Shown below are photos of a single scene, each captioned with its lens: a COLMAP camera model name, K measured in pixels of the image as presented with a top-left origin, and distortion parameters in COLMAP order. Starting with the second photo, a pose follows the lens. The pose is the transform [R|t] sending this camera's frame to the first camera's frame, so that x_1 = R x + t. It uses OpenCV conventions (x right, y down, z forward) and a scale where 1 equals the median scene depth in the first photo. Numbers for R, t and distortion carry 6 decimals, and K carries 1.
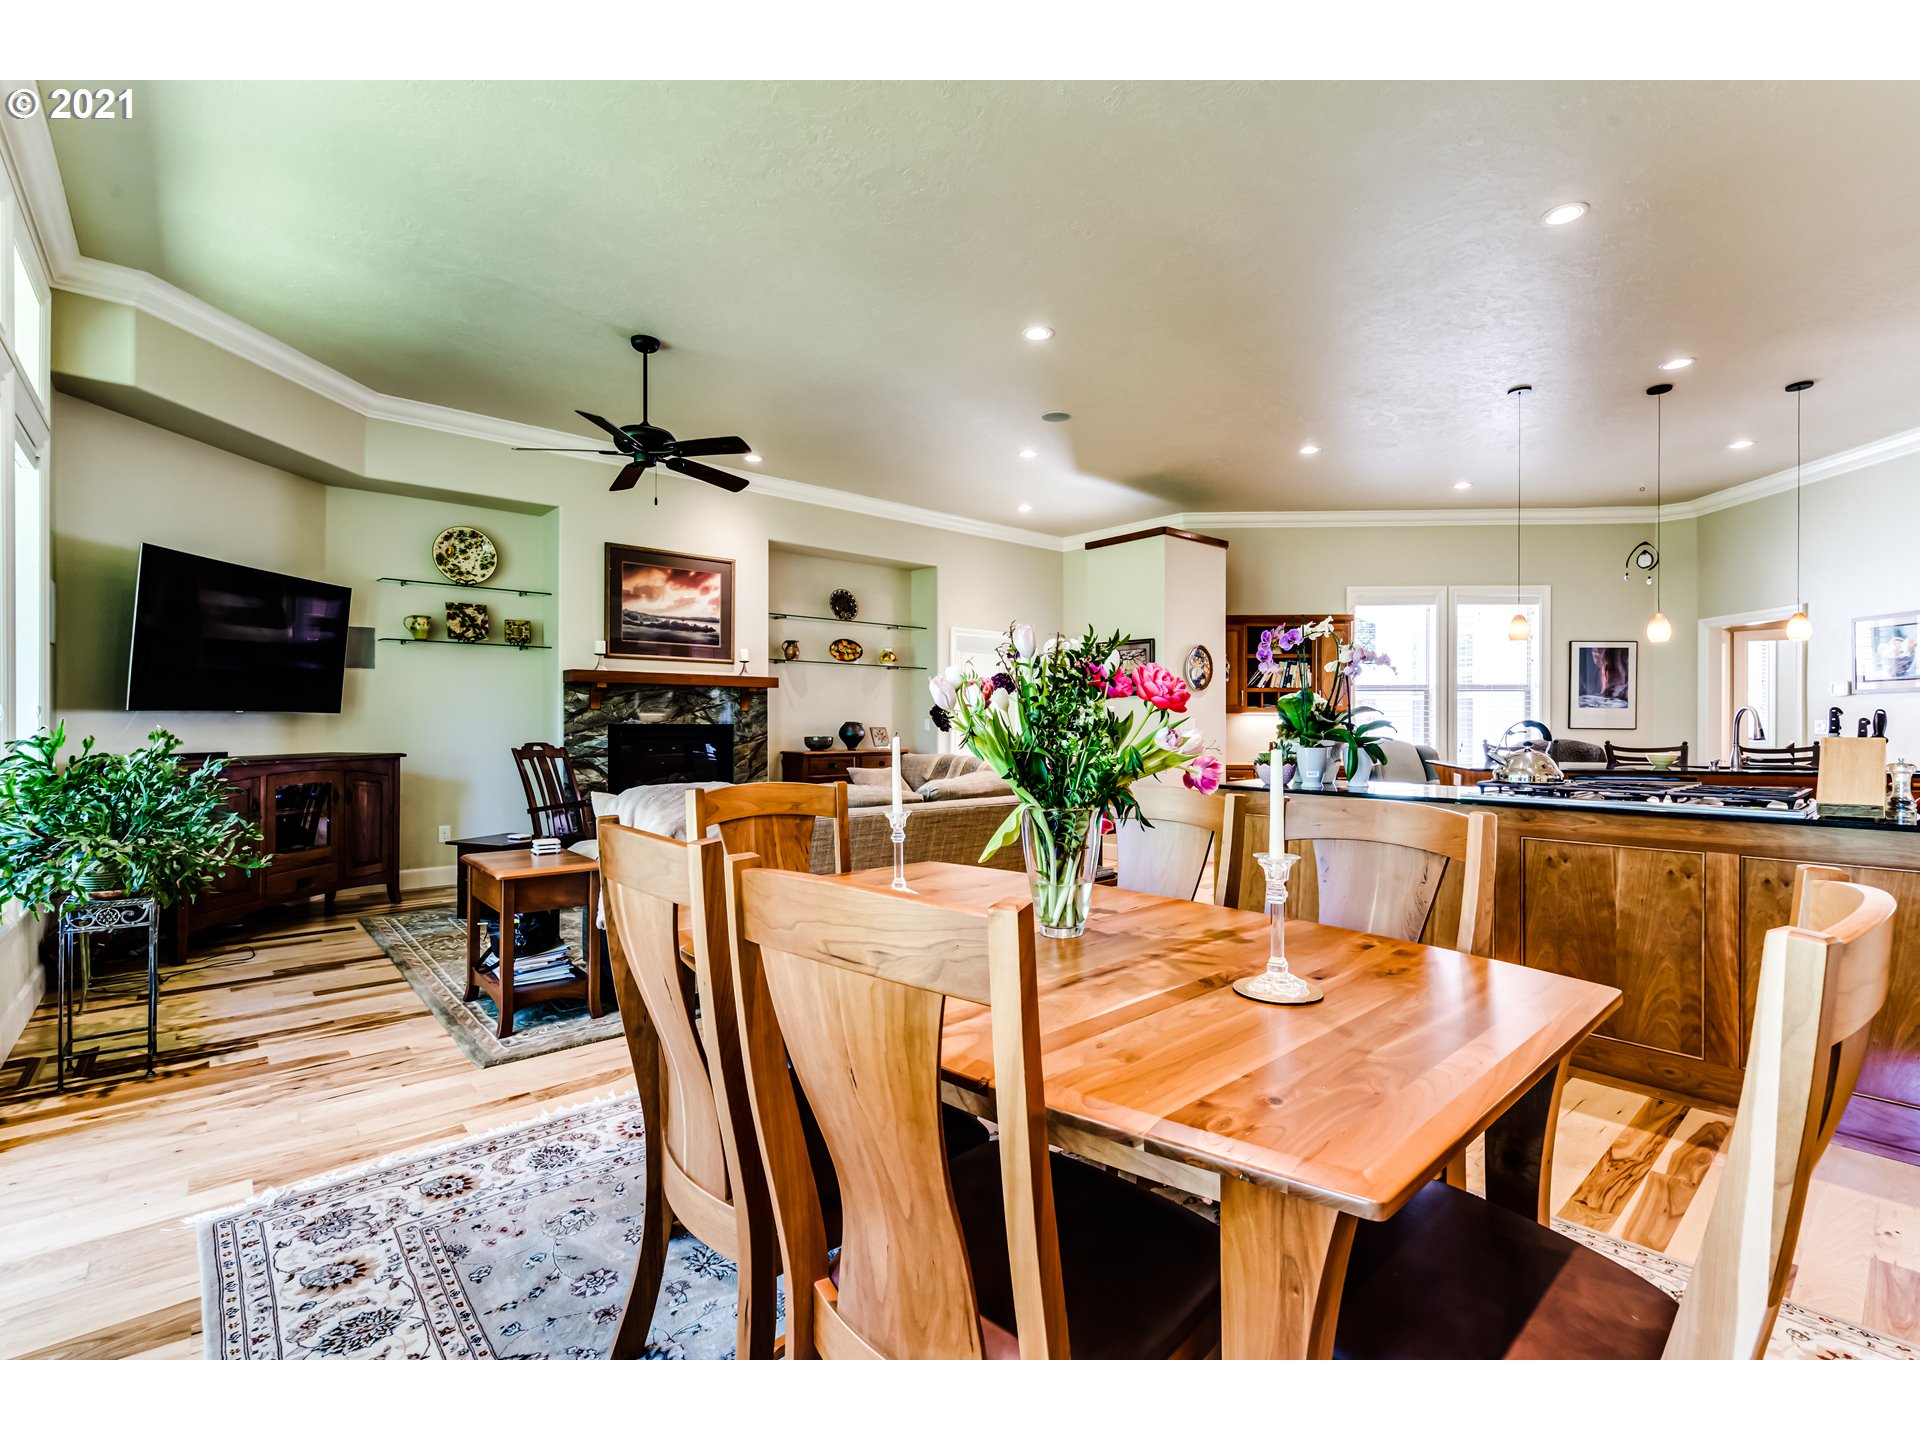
lens RADIAL K [[873.1, 0, 960.0], [0, 873.1, 720.0], [0, 0, 1]] dist [-0.000191, 0.000045]
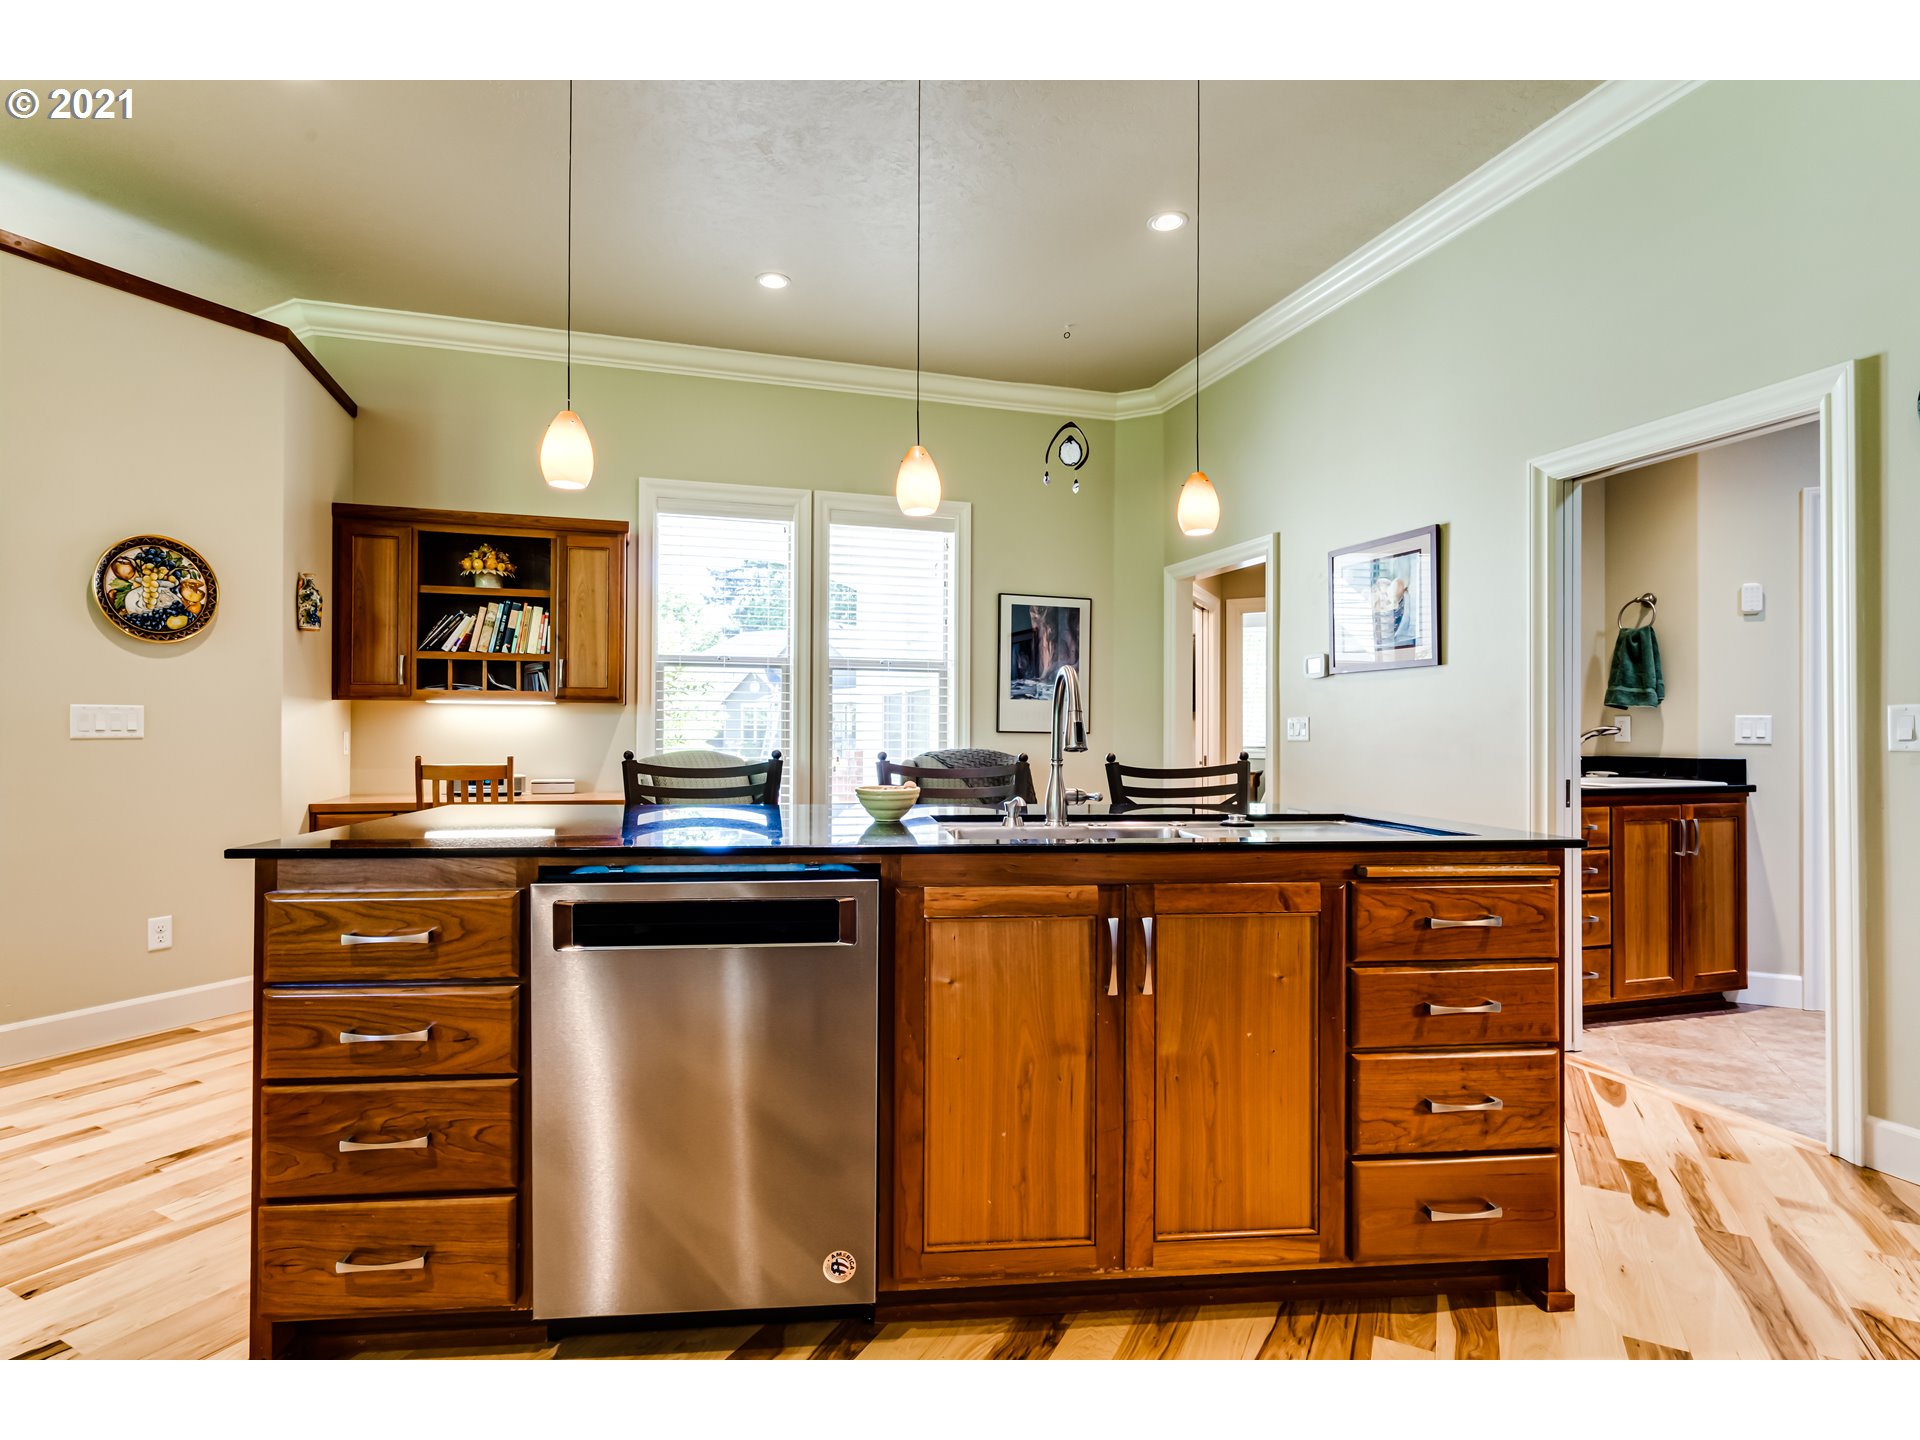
lens RADIAL K [[915.1, 0, 954.4], [0, 915.1, 725.4], [0, 0, 1]] dist [-0.002119, 0.000062]
pose [[0.938969, 0.005081, 0.343966, 0.519005], [-0.004159, 0.999986, -0.003418, 0.009084], [-0.343978, 0.001779, 0.938976, 0.456183]]
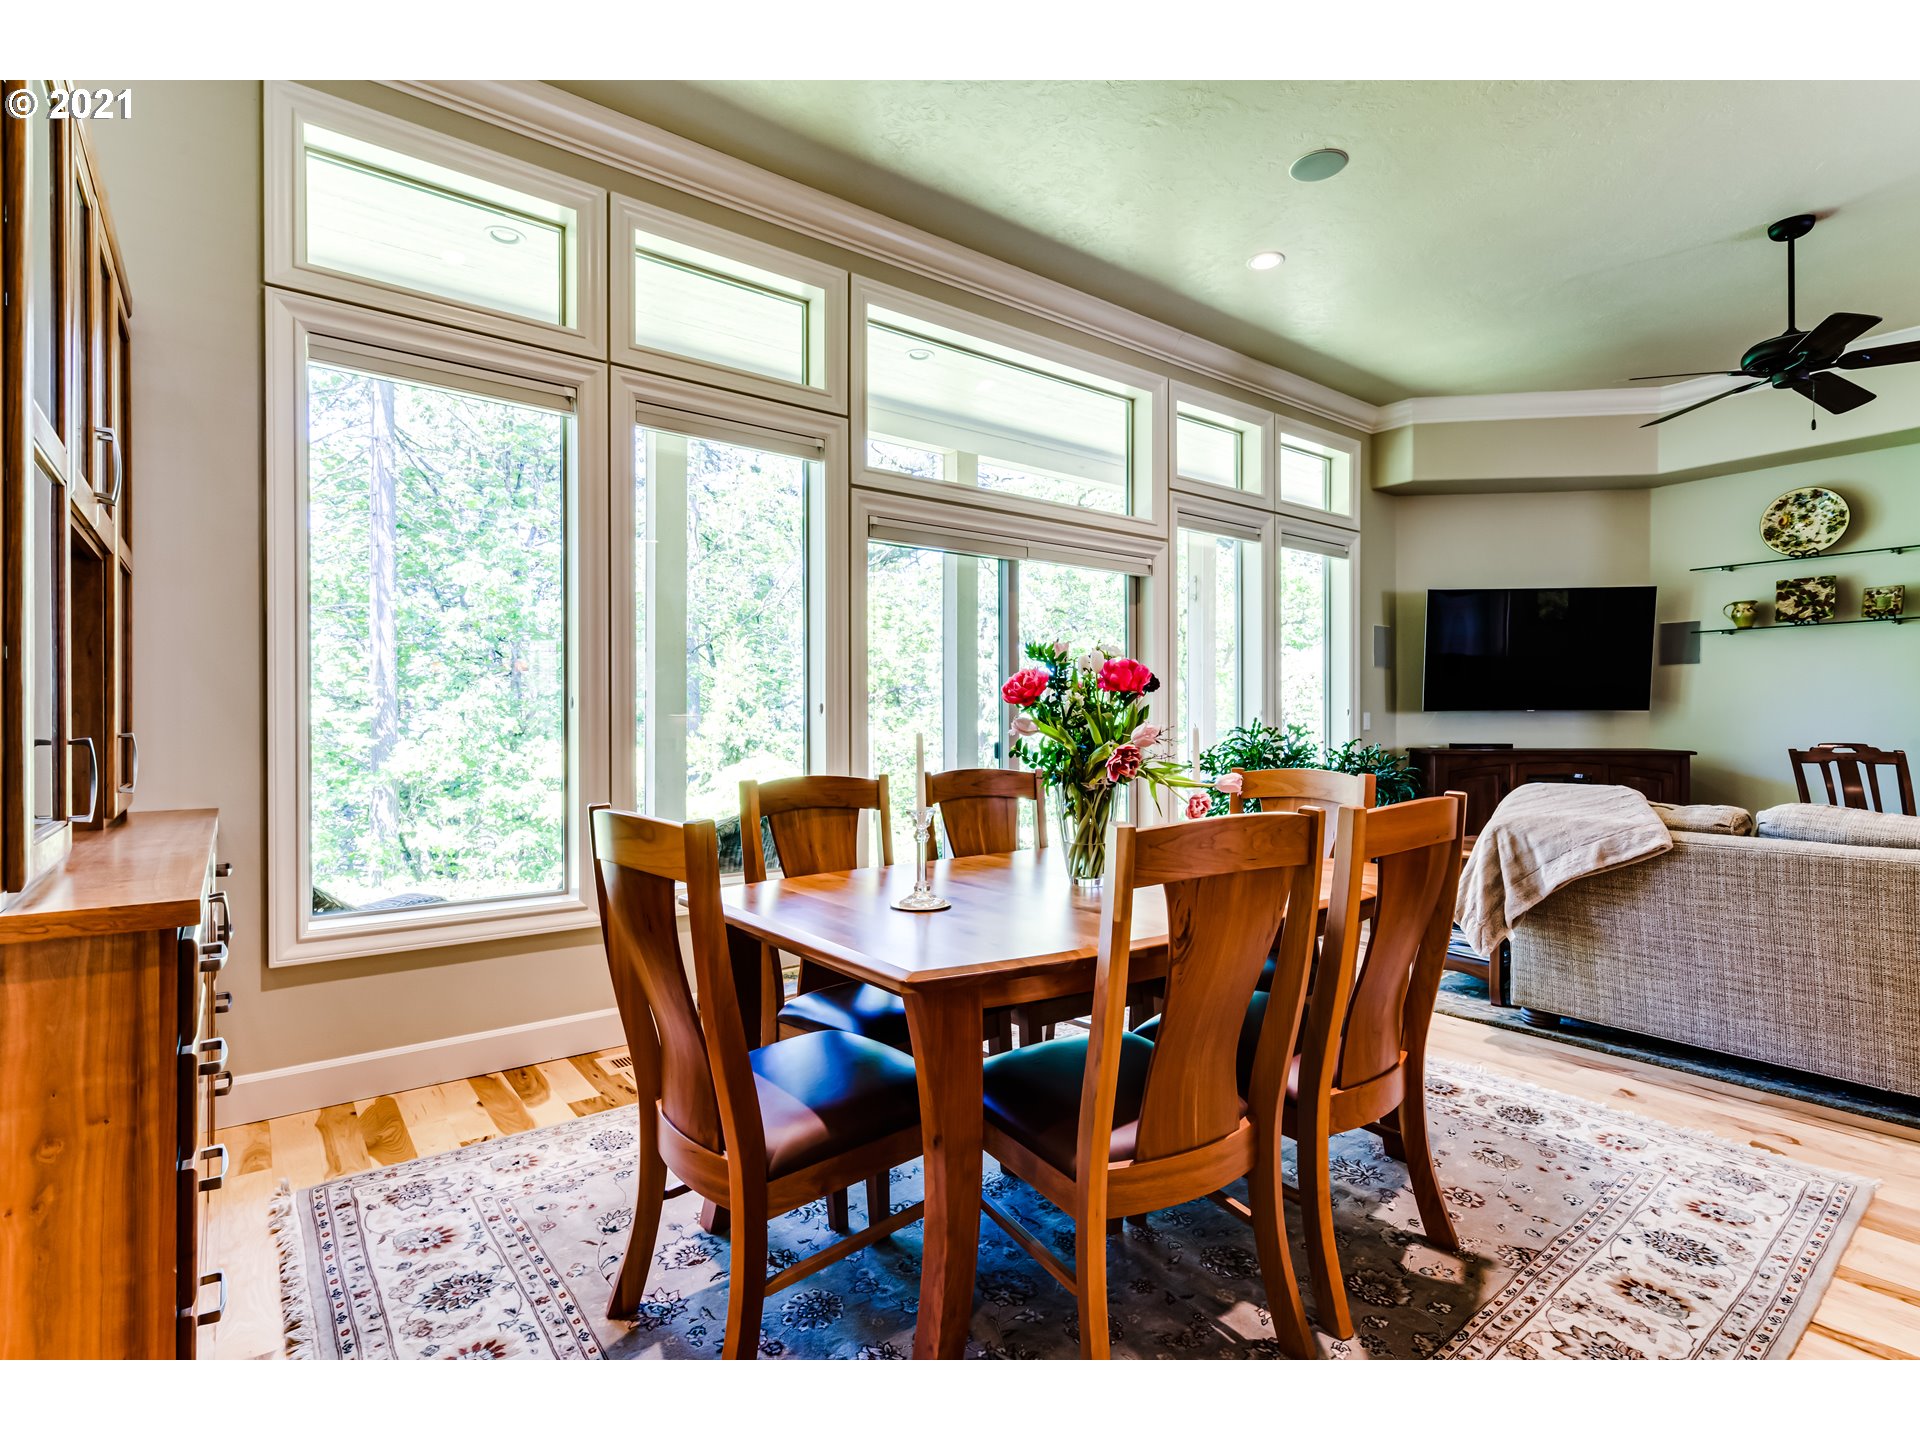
lens RADIAL K [[915.1, 0, 954.4], [0, 915.1, 725.4], [0, 0, 1]] dist [-0.002119, 0.000062]
pose [[-0.071247, 0.003547, -0.997452, 0.336352], [0.005382, 0.999980, 0.003171, 0.001909], [0.997444, -0.005142, -0.071264, 0.212918]]
